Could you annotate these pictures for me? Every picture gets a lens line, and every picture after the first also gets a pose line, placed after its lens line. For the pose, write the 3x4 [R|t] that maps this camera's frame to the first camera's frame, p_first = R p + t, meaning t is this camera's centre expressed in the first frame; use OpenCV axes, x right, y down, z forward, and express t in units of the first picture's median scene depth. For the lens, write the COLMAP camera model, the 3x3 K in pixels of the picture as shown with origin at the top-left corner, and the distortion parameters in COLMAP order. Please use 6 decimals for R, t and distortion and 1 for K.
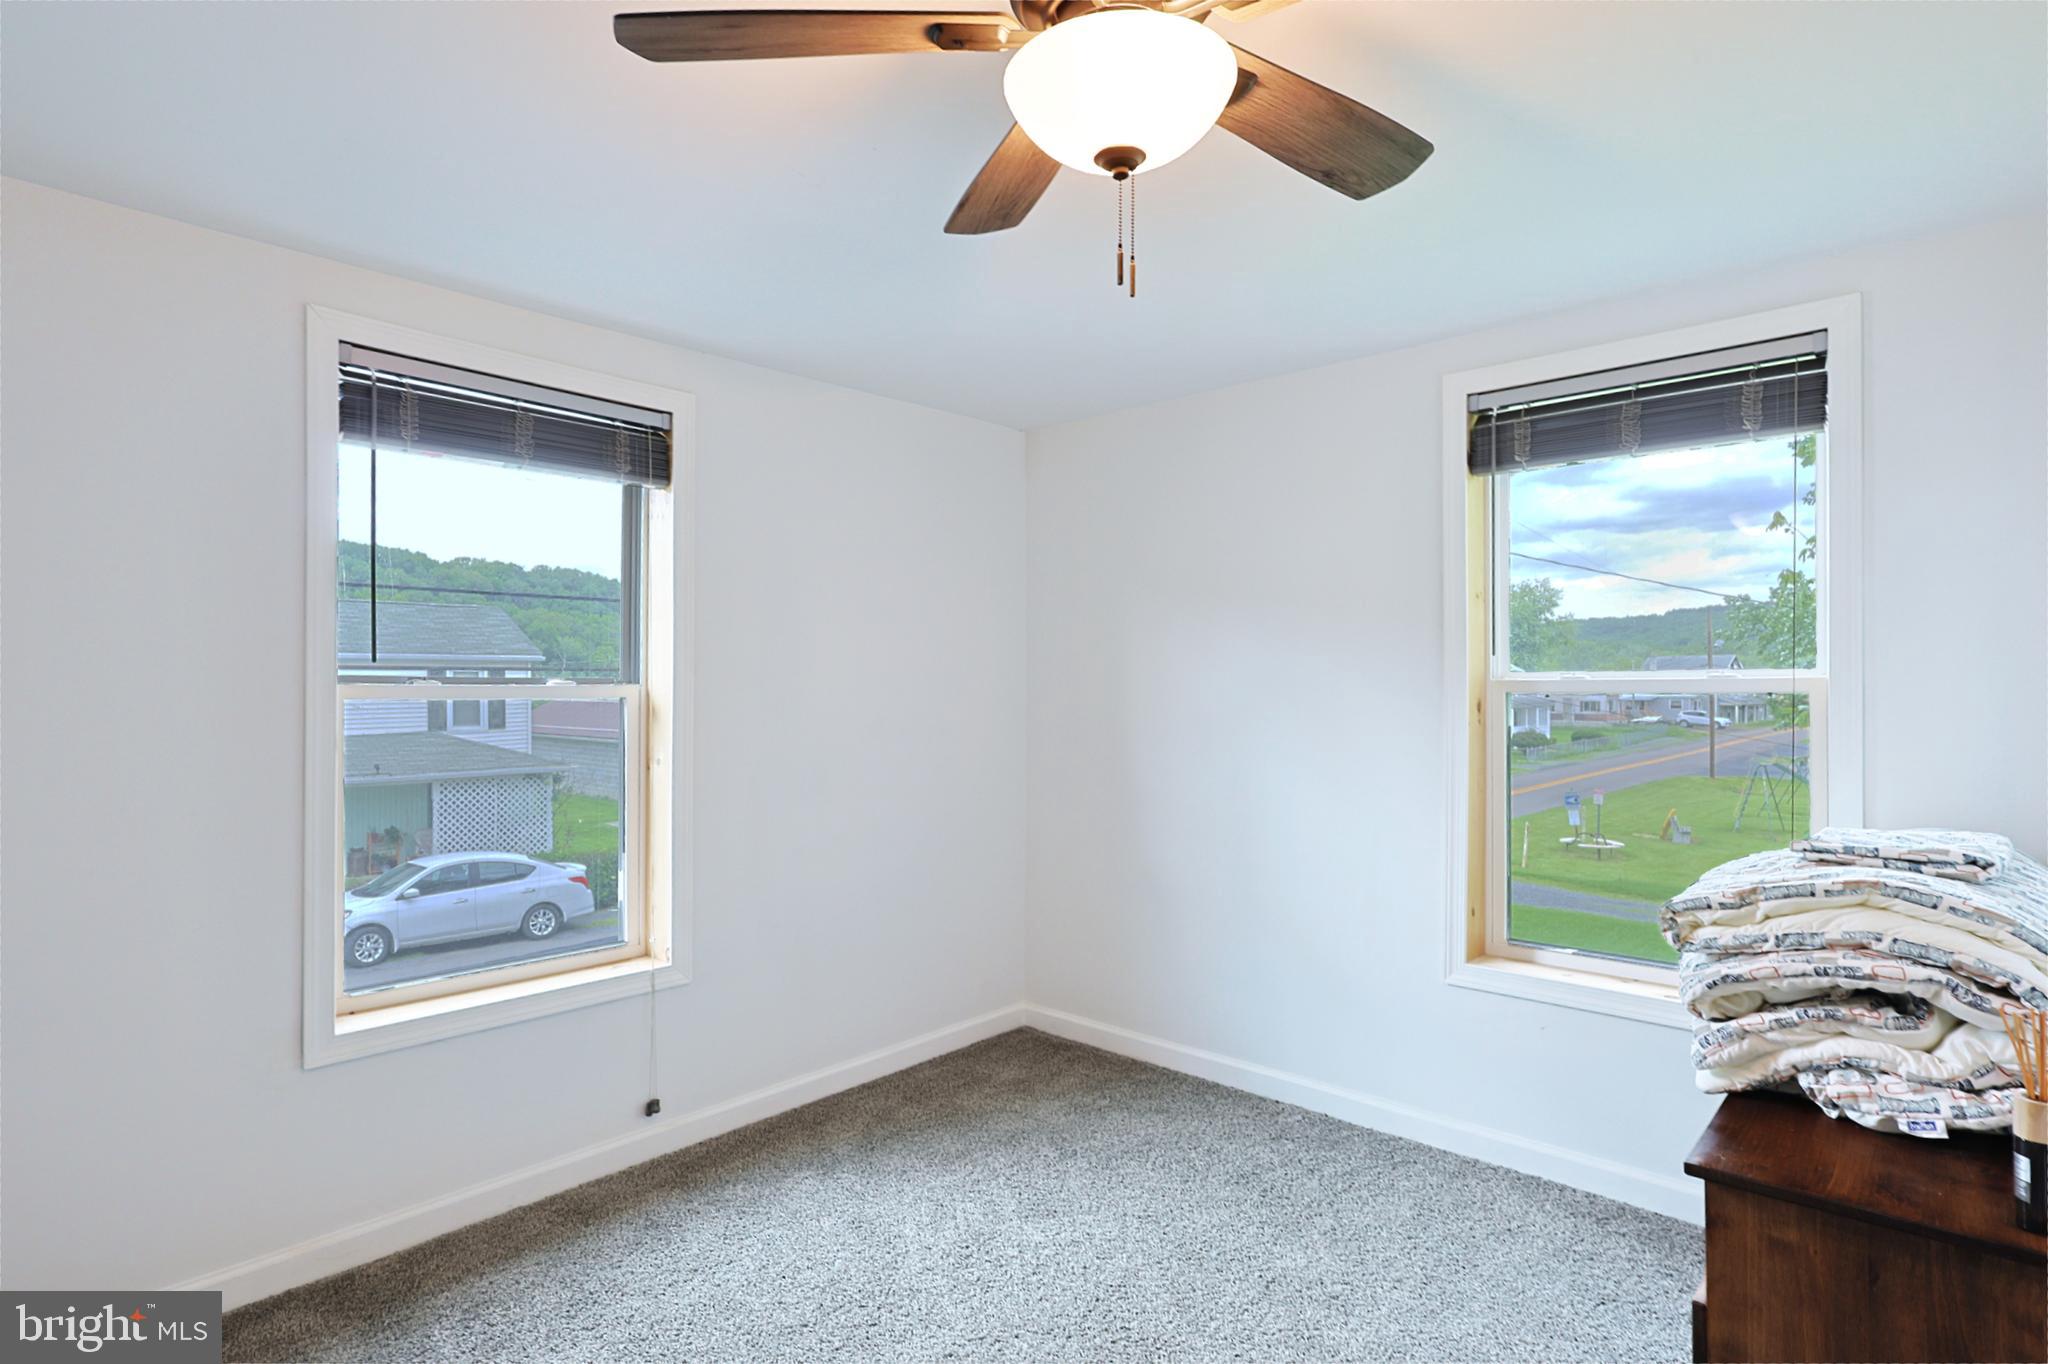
lens RADIAL K [[1028.8, 0, 1024.0], [0, 1028.8, 682.0], [0, 0, 1]] dist [-0.000235, 0.000216]
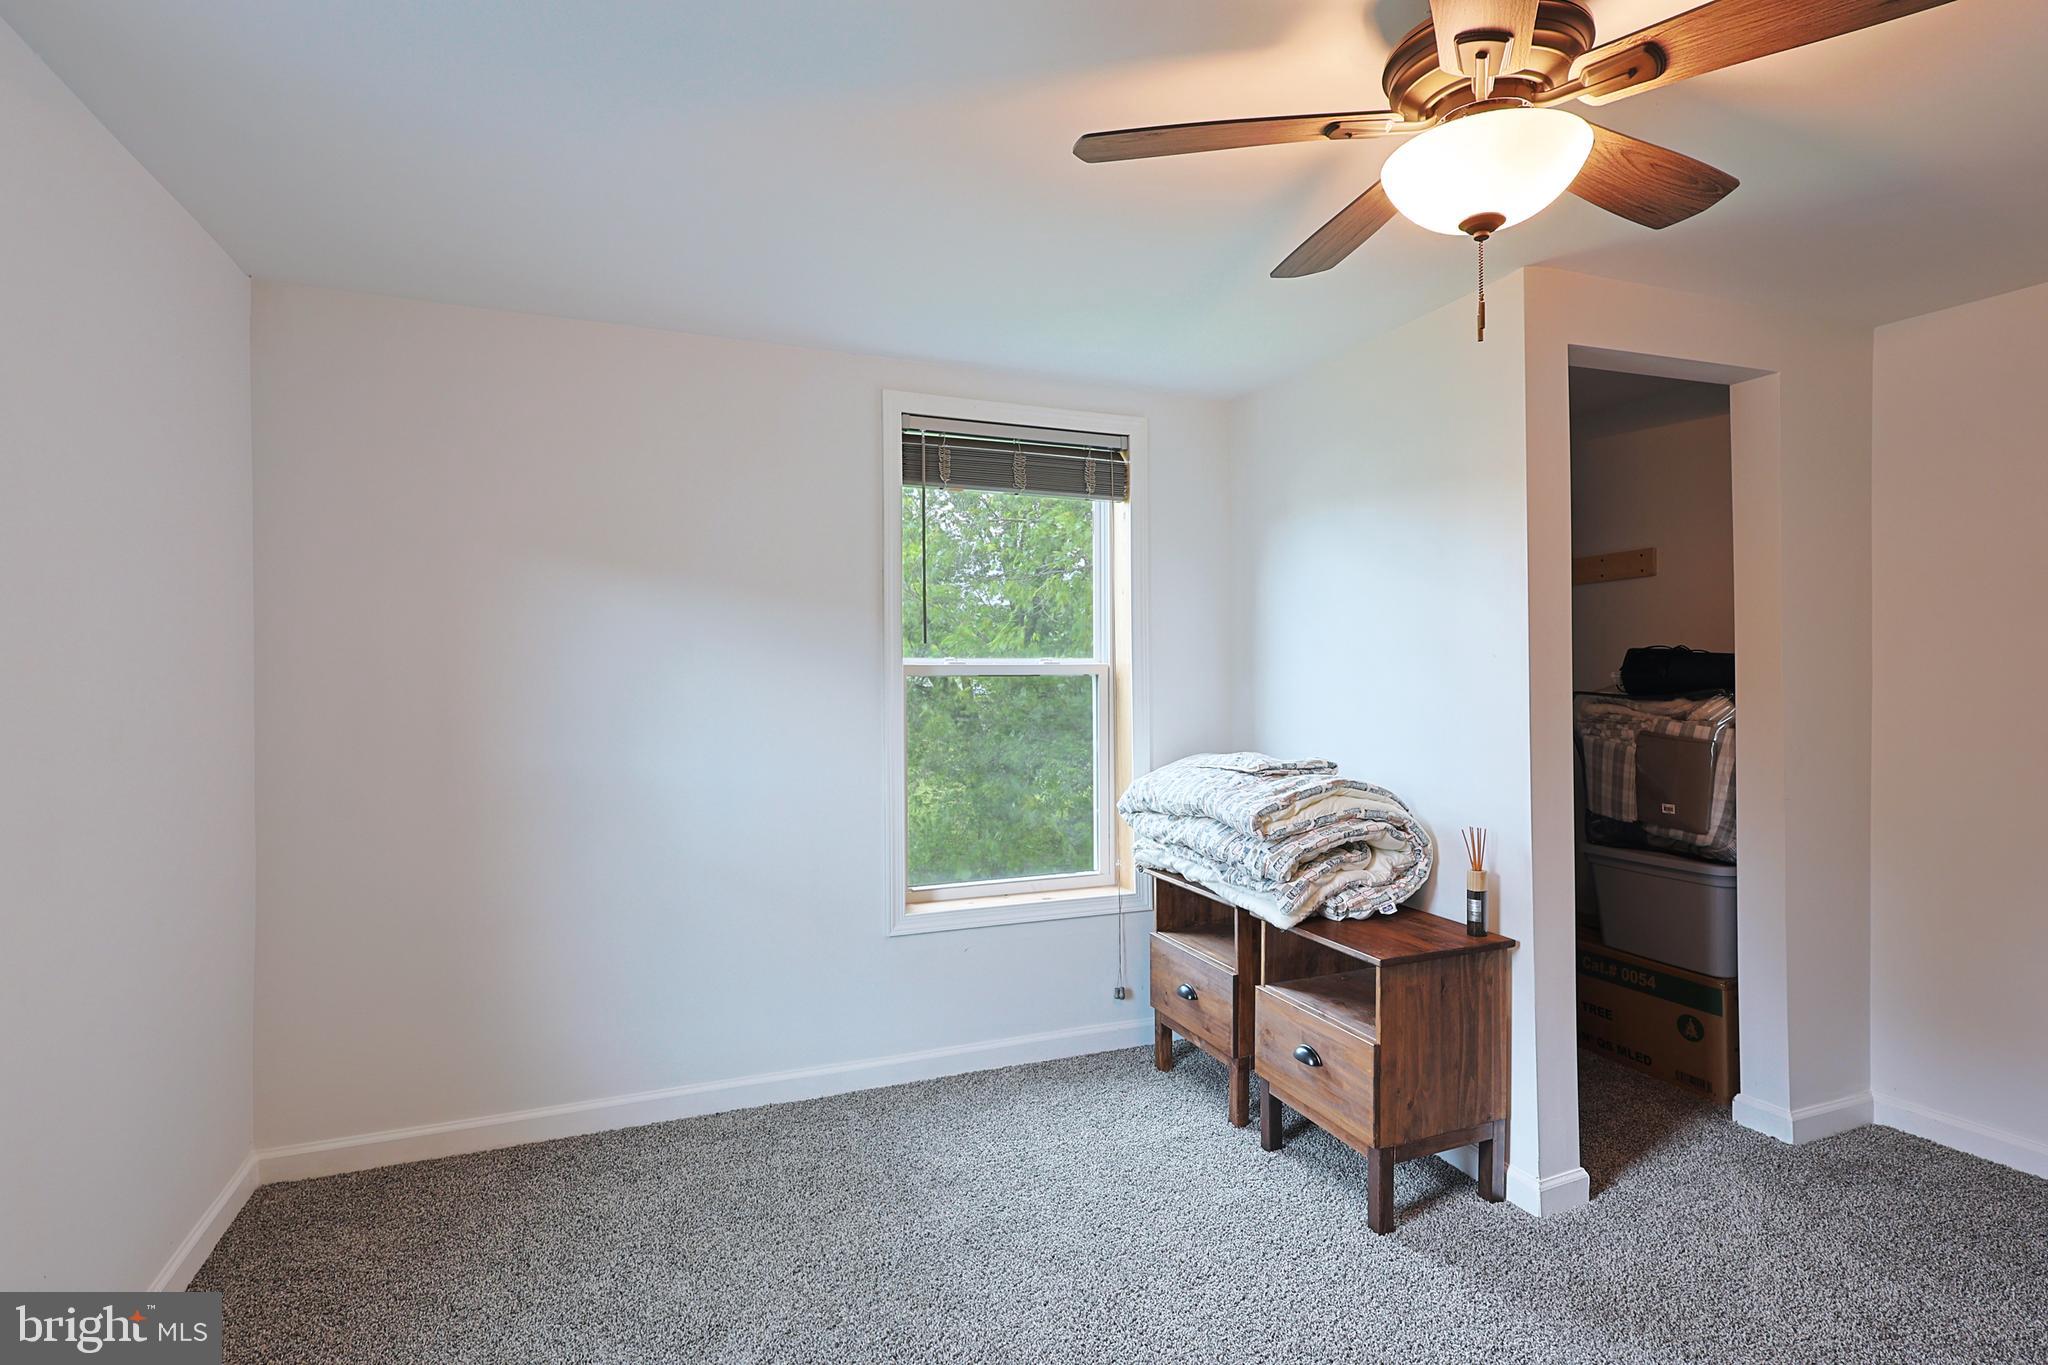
lens RADIAL K [[976.3, 0, 1058.4], [0, 976.3, 674.3], [0, 0, 1]] dist [0.000230, 0.000677]
pose [[0.441629, -0.001426, 0.897196, -0.783639], [-0.002197, 0.999994, 0.002671, 0.010125], [-0.897195, -0.003151, 0.441624, 0.629692]]
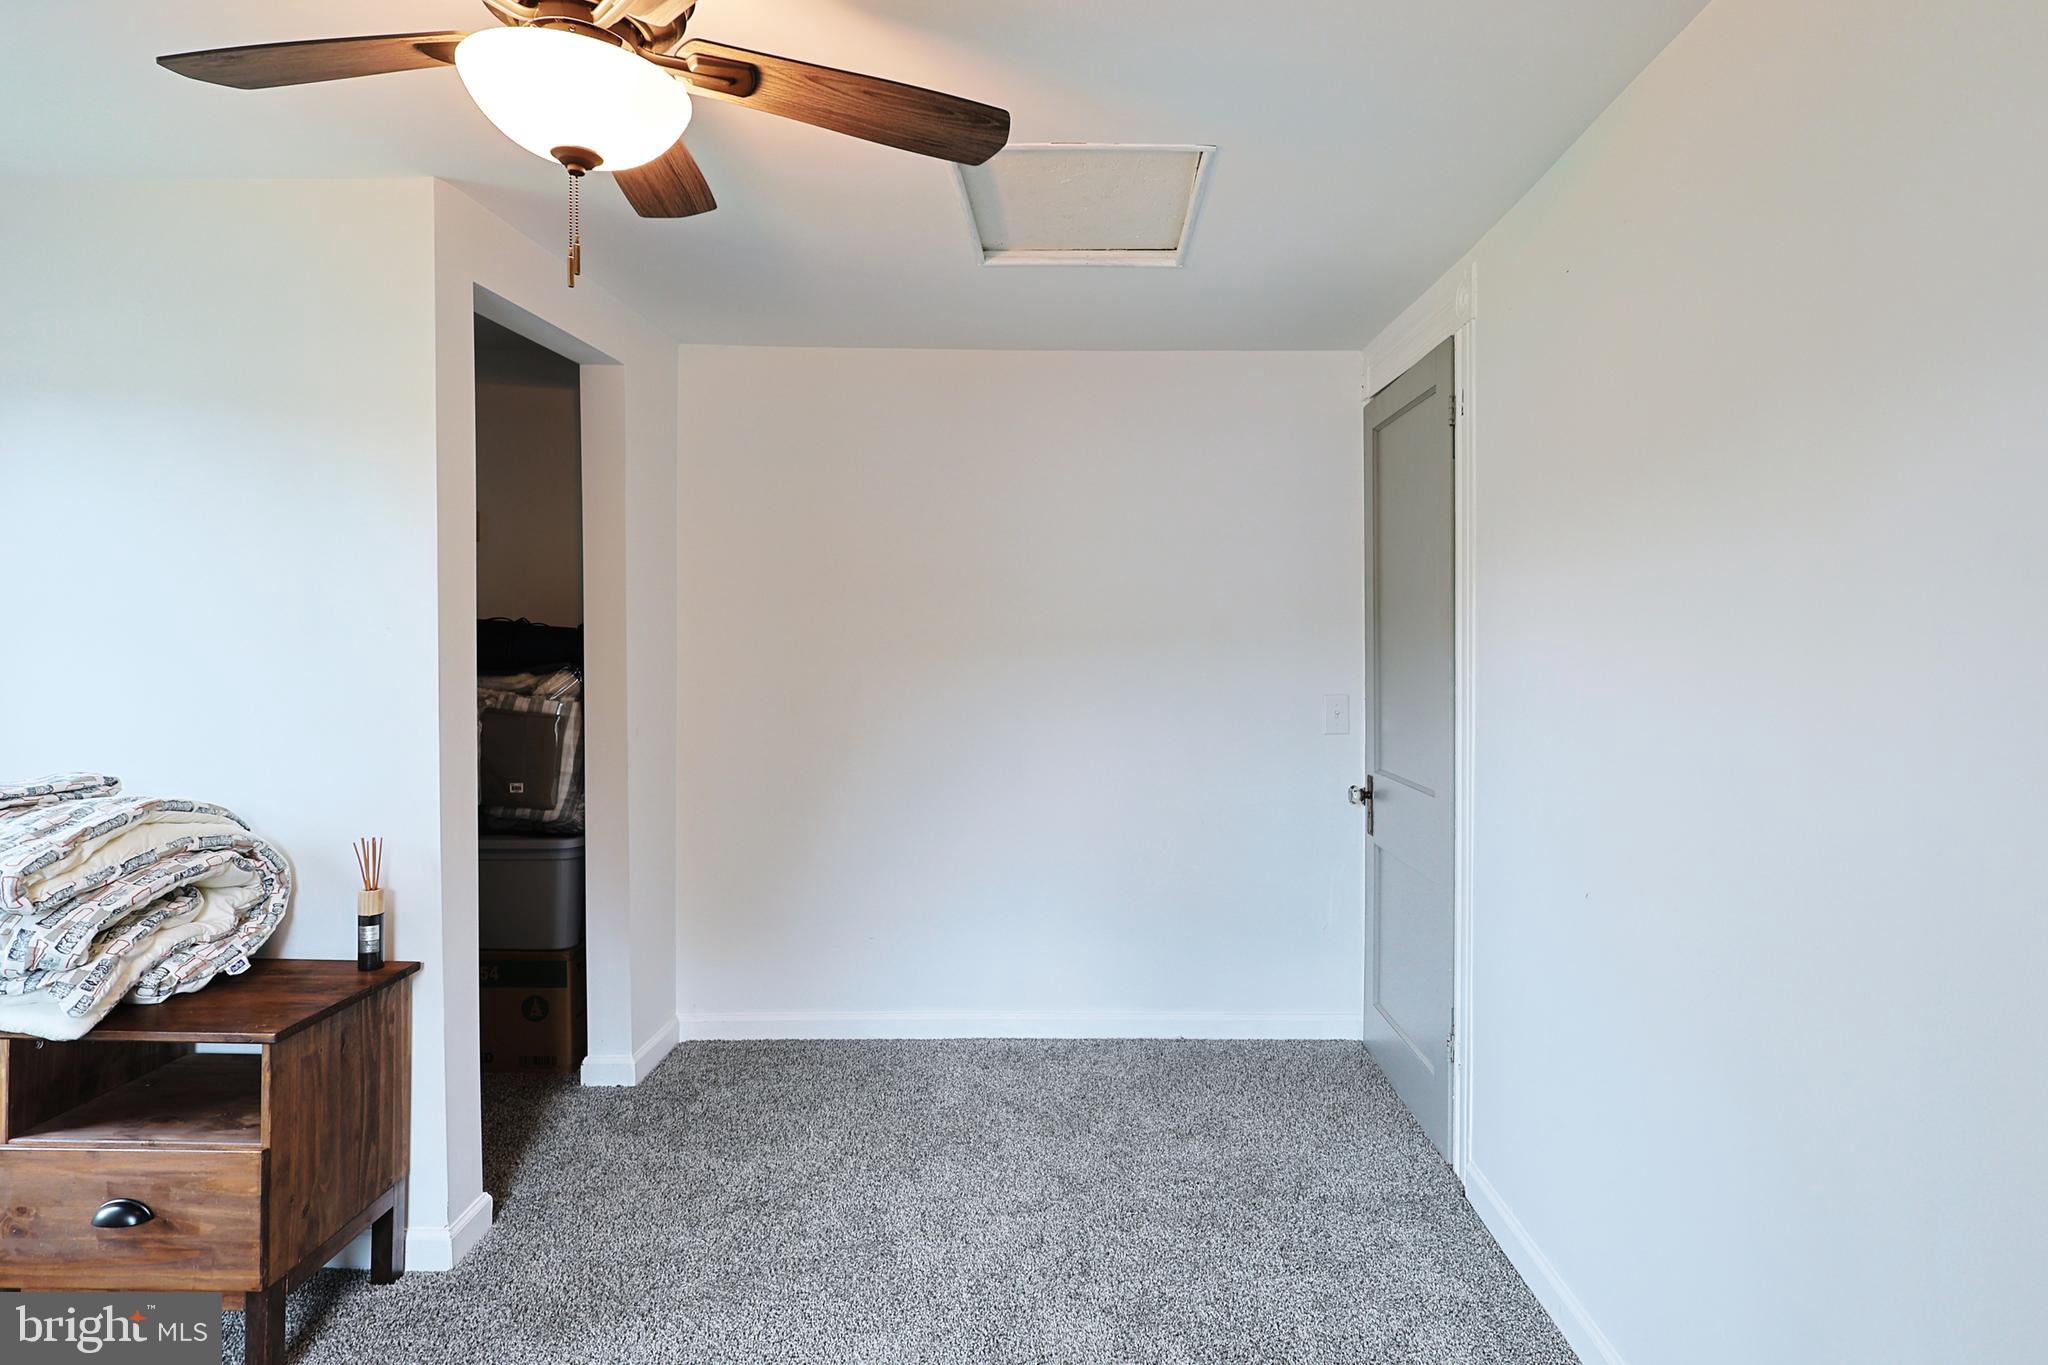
lens RADIAL K [[1090.2, 0, 1031.3], [0, 1090.2, 646.4], [0, 0, 1]] dist [0.000495, 0.001084]
pose [[-0.636228, -0.009696, 0.771440, -0.745059], [-0.013171, 0.999912, 0.001705, -0.004616], [-0.771389, -0.009076, -0.636300, 0.921308]]
